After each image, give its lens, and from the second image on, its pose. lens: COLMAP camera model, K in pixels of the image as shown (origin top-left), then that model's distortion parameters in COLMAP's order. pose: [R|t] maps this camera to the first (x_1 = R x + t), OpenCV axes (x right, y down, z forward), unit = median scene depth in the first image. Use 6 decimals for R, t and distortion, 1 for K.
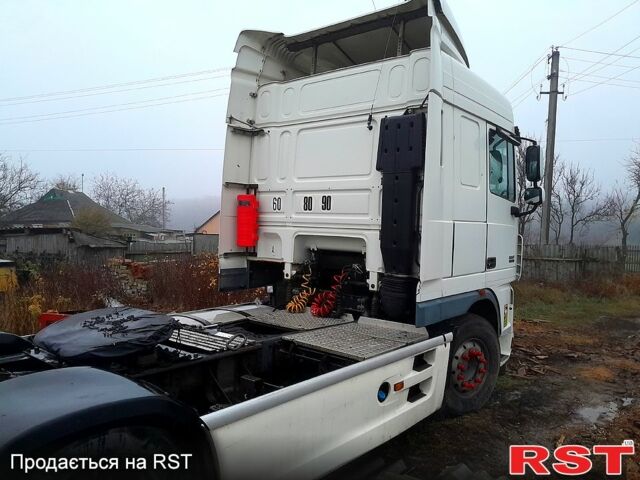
lens RADIAL K [[493.7, 0, 320.0], [0, 493.7, 240.0], [0, 0, 1]] dist [-0.000801, -0.001841]
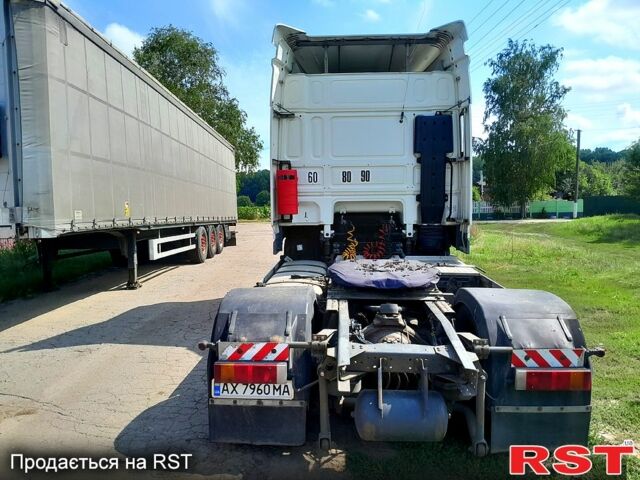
lens RADIAL K [[493.7, 0, 320.0], [0, 493.7, 240.0], [0, 0, 1]] dist [-0.000801, -0.001841]
pose [[0.787028, -0.099582, 0.608827, -0.873373], [0.054971, 0.994280, 0.091568, -0.031421], [-0.614463, -0.038599, 0.788001, 0.027927]]
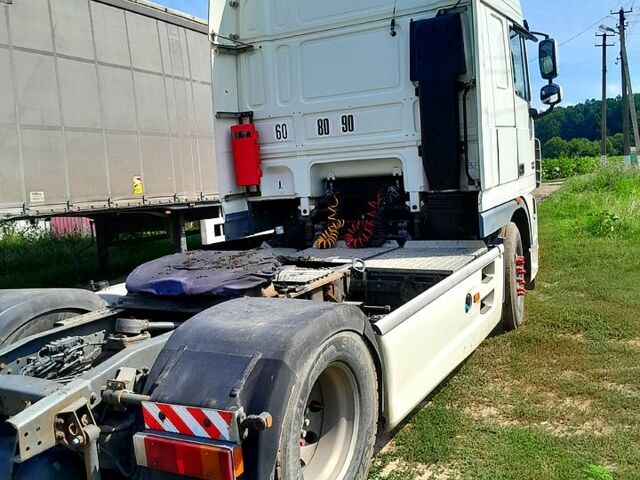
lens RADIAL K [[657.5, 0, 320.0], [0, 657.5, 240.0], [0, 0, 1]] dist [0.028794, -0.005192]
pose [[0.973607, -0.132197, 0.186046, -0.275903], [0.116253, 0.988743, 0.094192, 0.014982], [-0.196404, -0.070077, 0.978016, -0.165239]]
